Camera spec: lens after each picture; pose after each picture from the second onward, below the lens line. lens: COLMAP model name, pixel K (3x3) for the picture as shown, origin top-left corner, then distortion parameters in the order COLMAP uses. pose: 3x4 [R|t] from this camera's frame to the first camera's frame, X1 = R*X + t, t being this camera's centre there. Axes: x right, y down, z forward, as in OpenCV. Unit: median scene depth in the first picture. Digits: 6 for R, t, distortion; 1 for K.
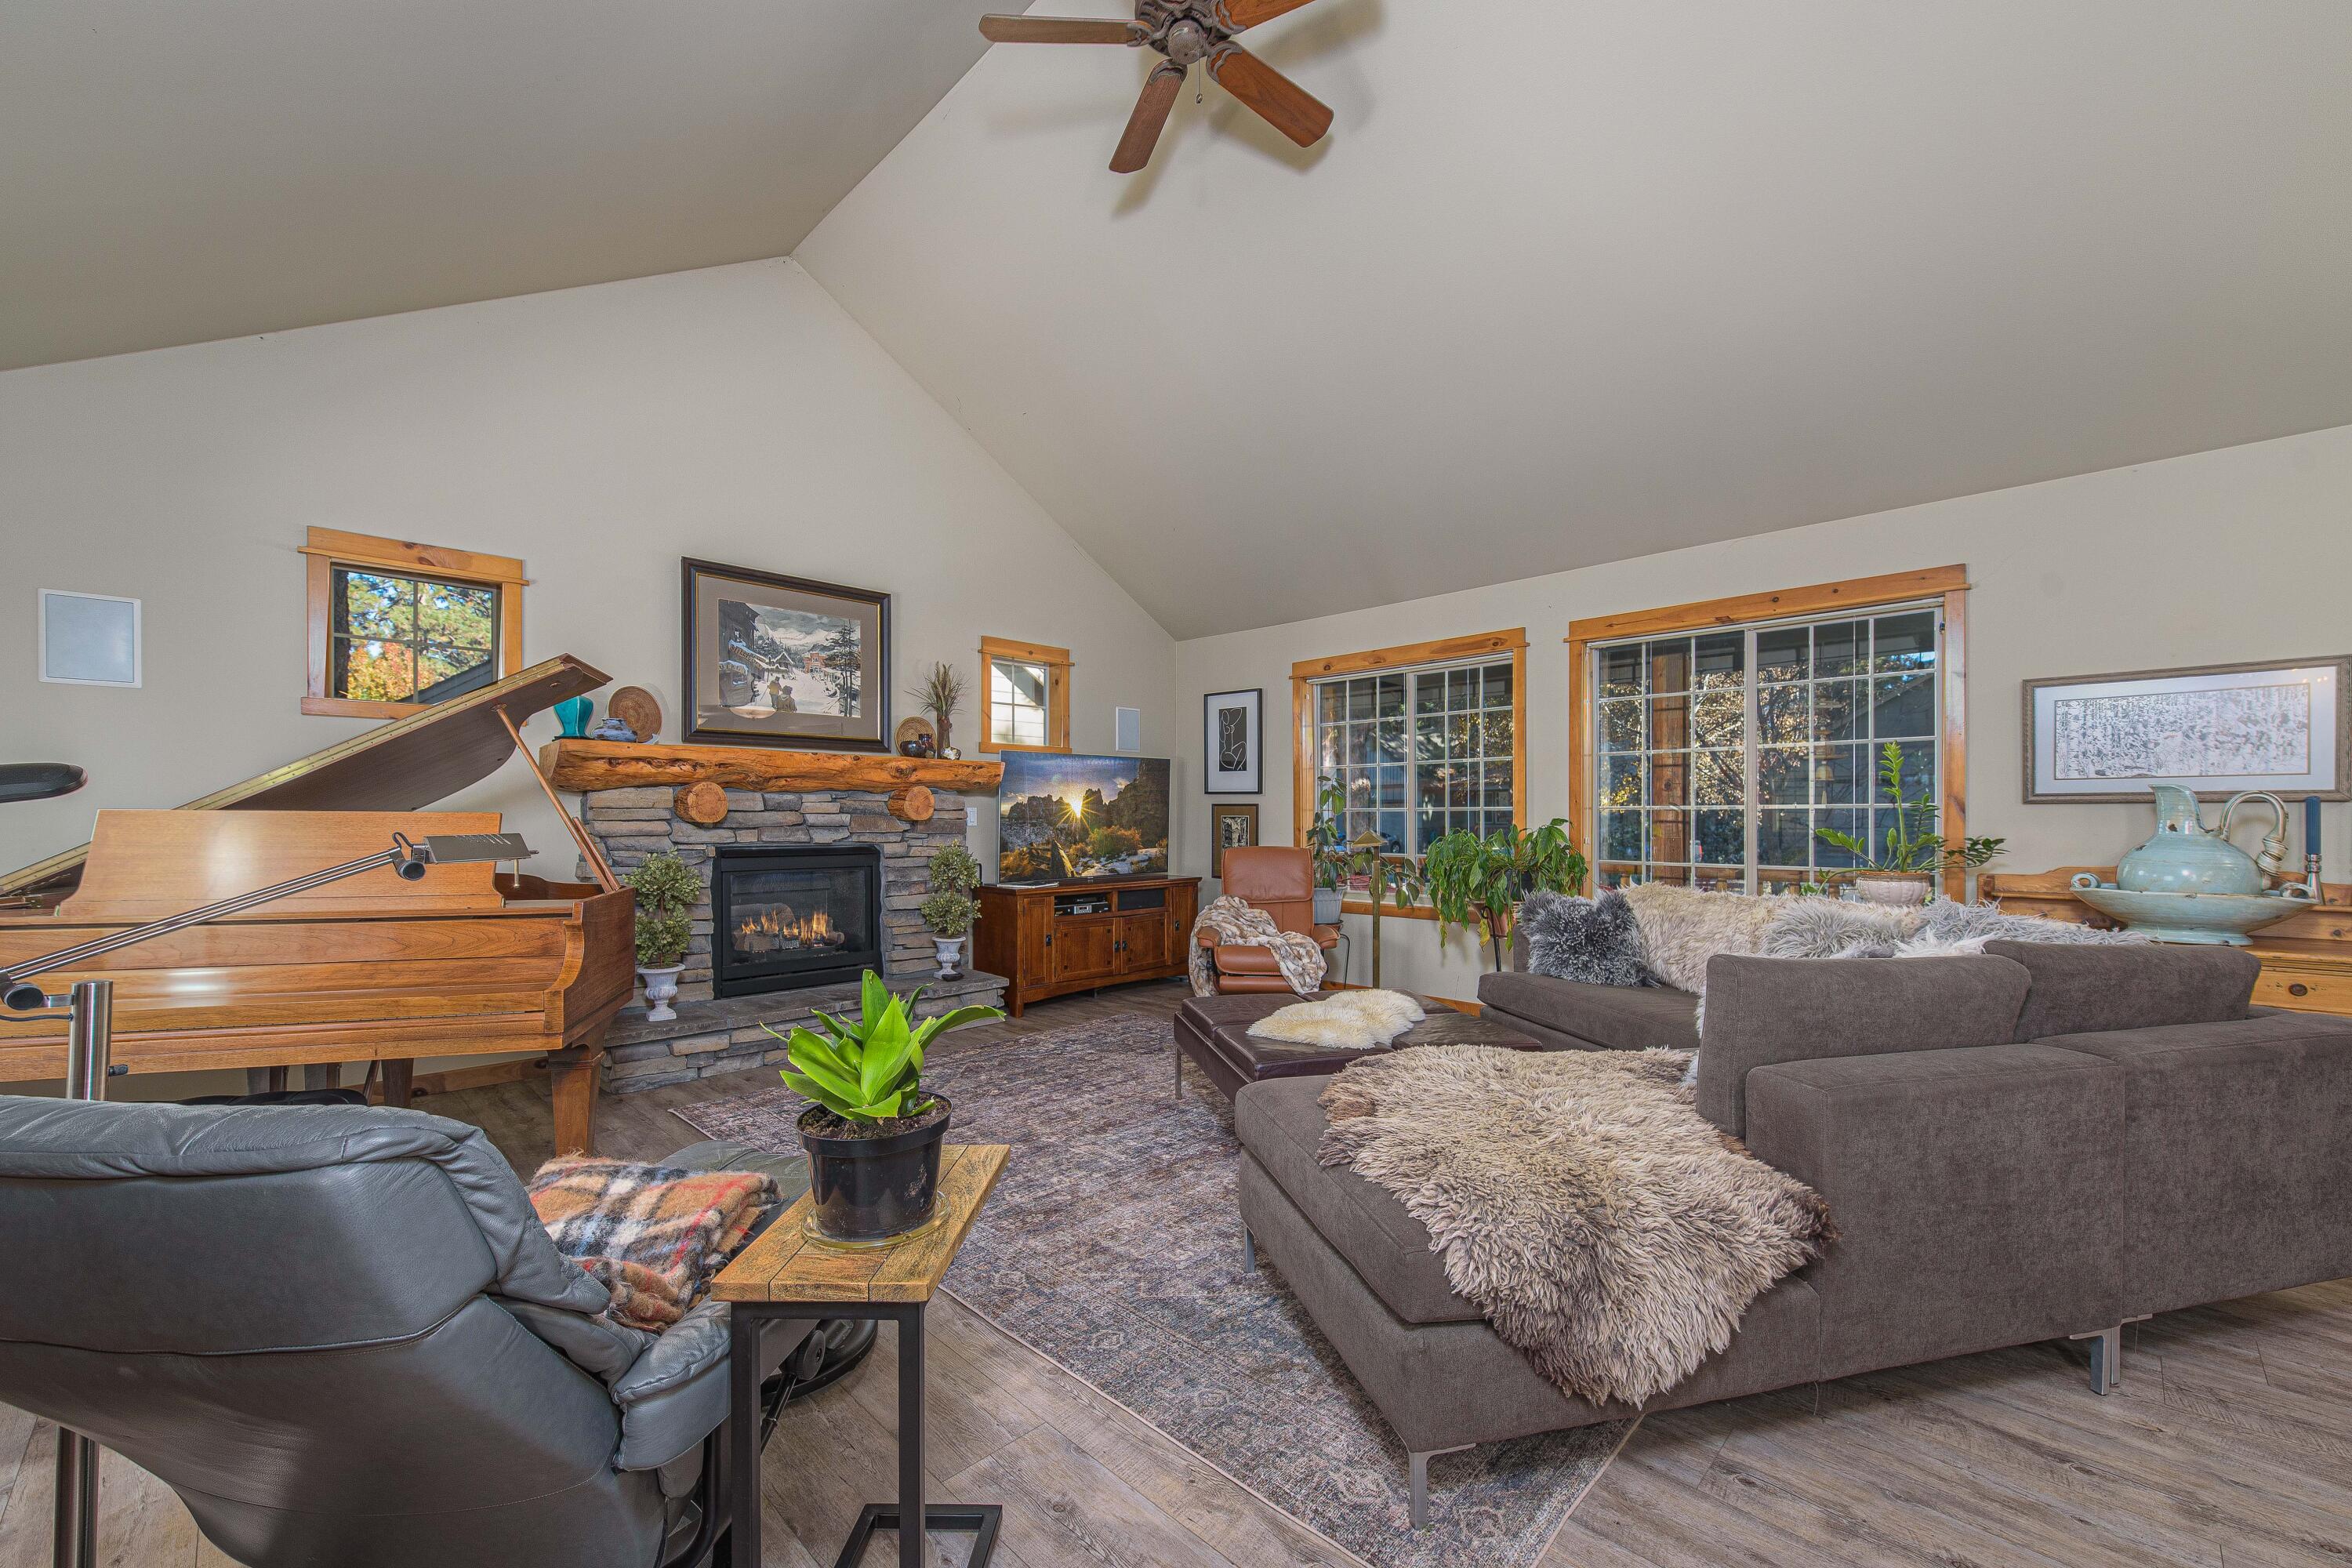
lens RADIAL K [[936.5, 0, 1196.9], [0, 936.5, 818.9], [0, 0, 1]] dist [0.003974, -0.000277]
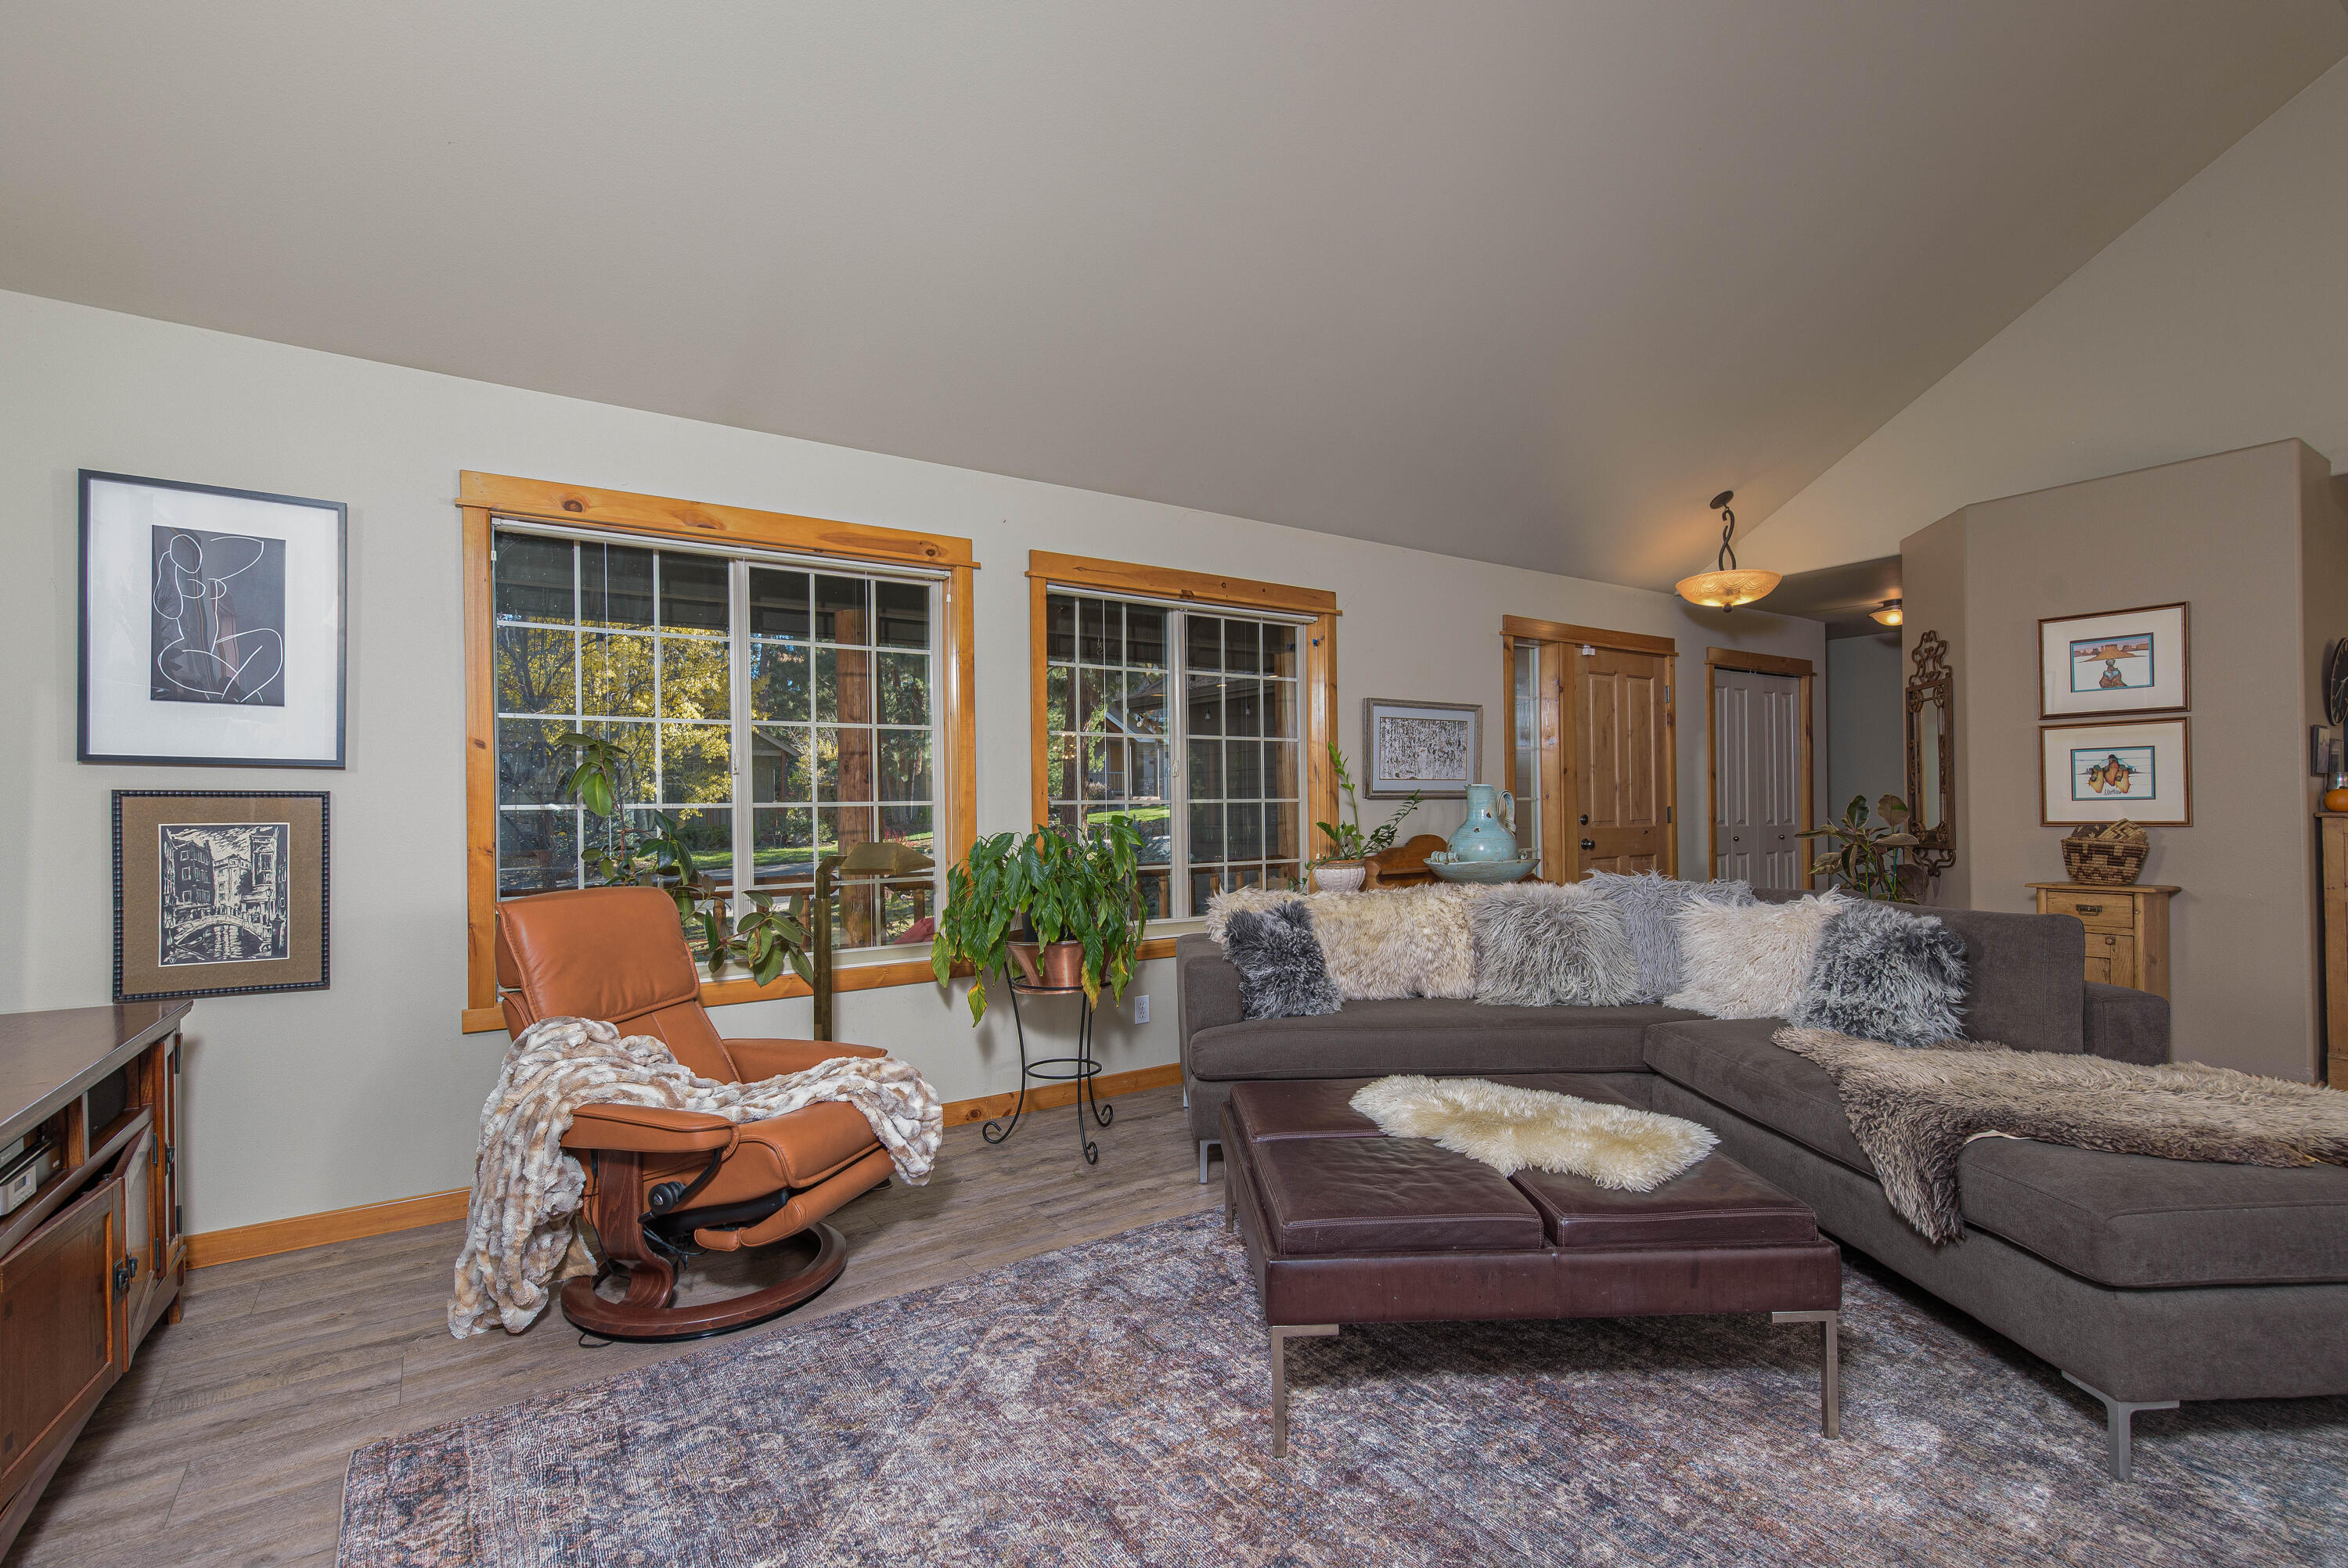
lens RADIAL K [[1058.3, 0, 1185.6], [0, 1058.3, 804.4], [0, 0, 1]] dist [0.001286, 0.000001]
pose [[0.197329, 0.002231, 0.980335, -0.413240], [0.015257, 0.999869, -0.005347, -0.003975], [-0.980219, 0.016012, 0.197270, 0.753182]]
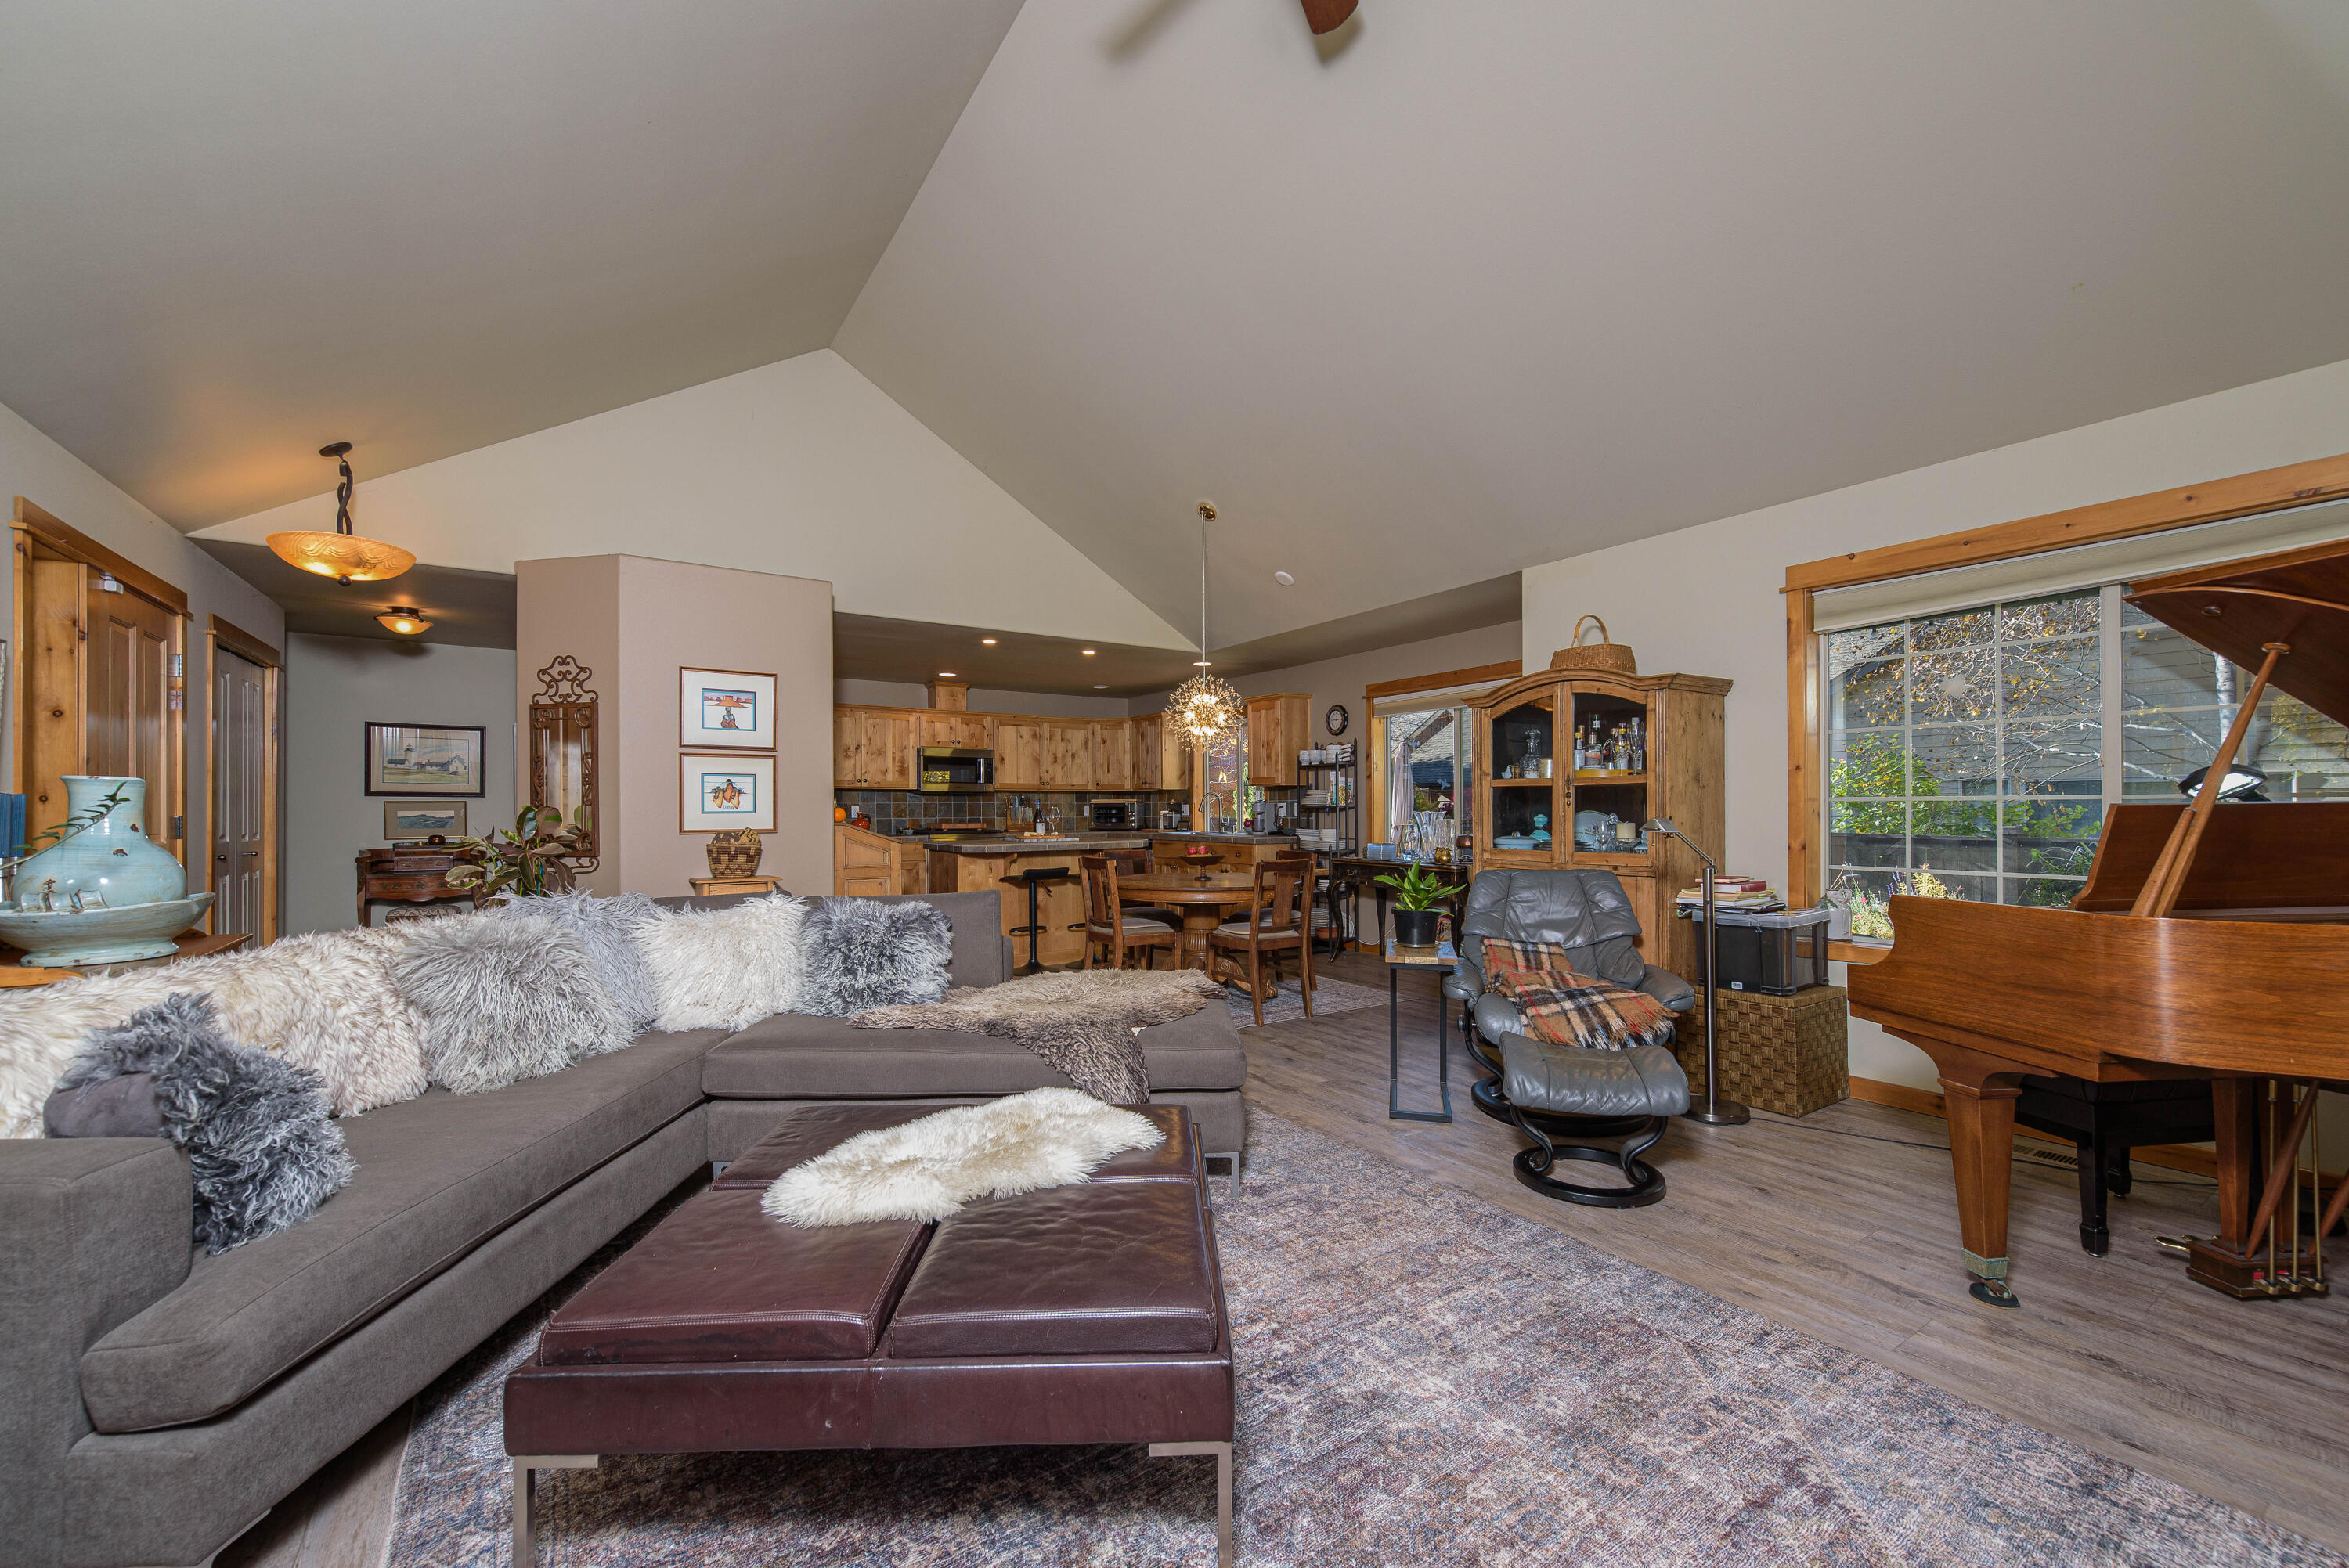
lens RADIAL K [[935.2, 0, 1161.5], [0, 935.2, 801.7], [0, 0, 1]] dist [0.003974, -0.000277]
pose [[-0.974633, 0.004663, 0.223761, -0.063261], [0.002682, 0.999954, -0.009158, -0.002697], [-0.223793, -0.008325, -0.974601, 1.089042]]
